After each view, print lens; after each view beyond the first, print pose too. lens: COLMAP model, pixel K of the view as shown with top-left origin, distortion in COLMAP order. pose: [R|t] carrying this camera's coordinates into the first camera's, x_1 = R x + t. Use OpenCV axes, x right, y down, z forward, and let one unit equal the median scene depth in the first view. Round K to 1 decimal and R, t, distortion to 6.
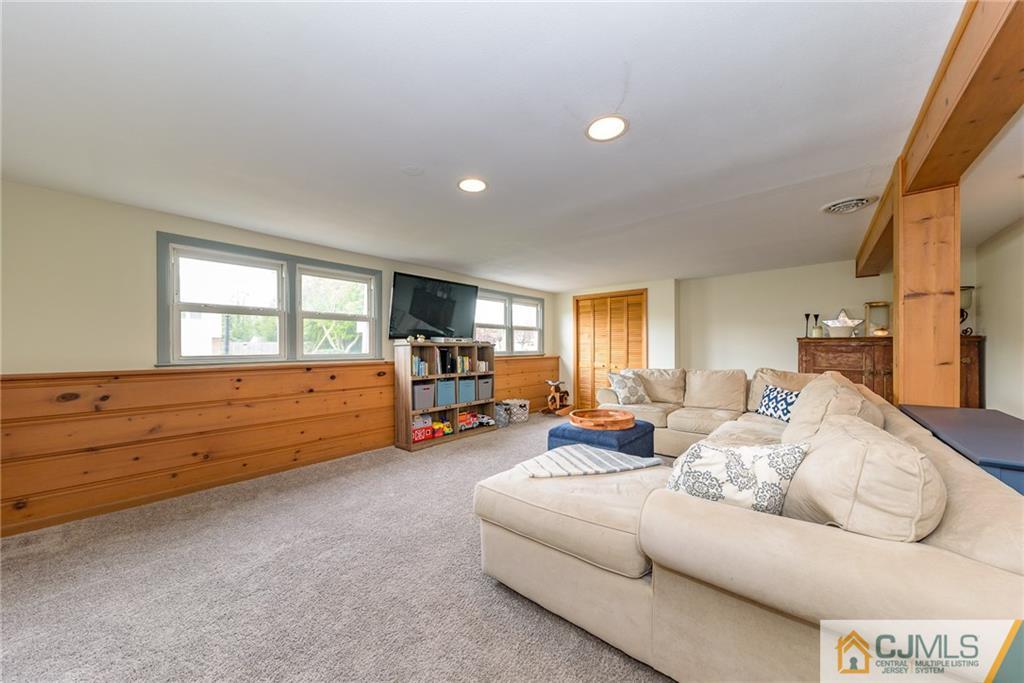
lens RADIAL K [[352.7, 0, 512.0], [0, 352.7, 341.5], [0, 0, 1]] dist [0.000535, 0.000044]
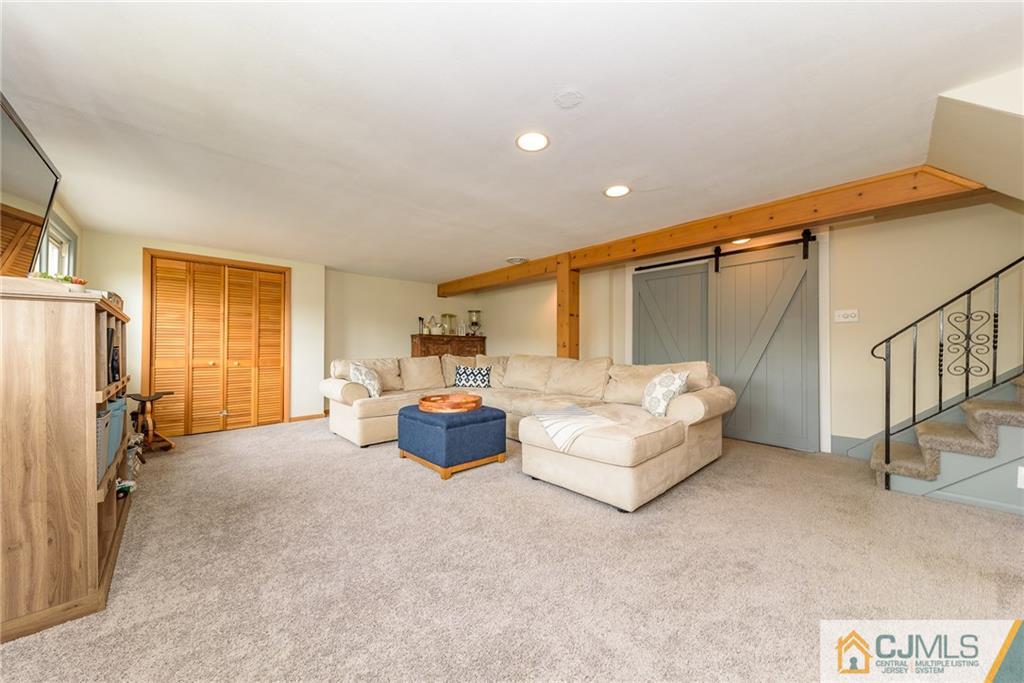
lens RADIAL K [[353.4, 0, 510.1], [0, 353.4, 337.9], [0, 0, 1]] dist [0.001609, 0.000098]
pose [[0.095354, 0.031680, 0.994939, -0.386978], [-0.021387, 0.999328, -0.029770, 0.028341], [-0.995214, -0.018440, 0.095968, 0.381466]]
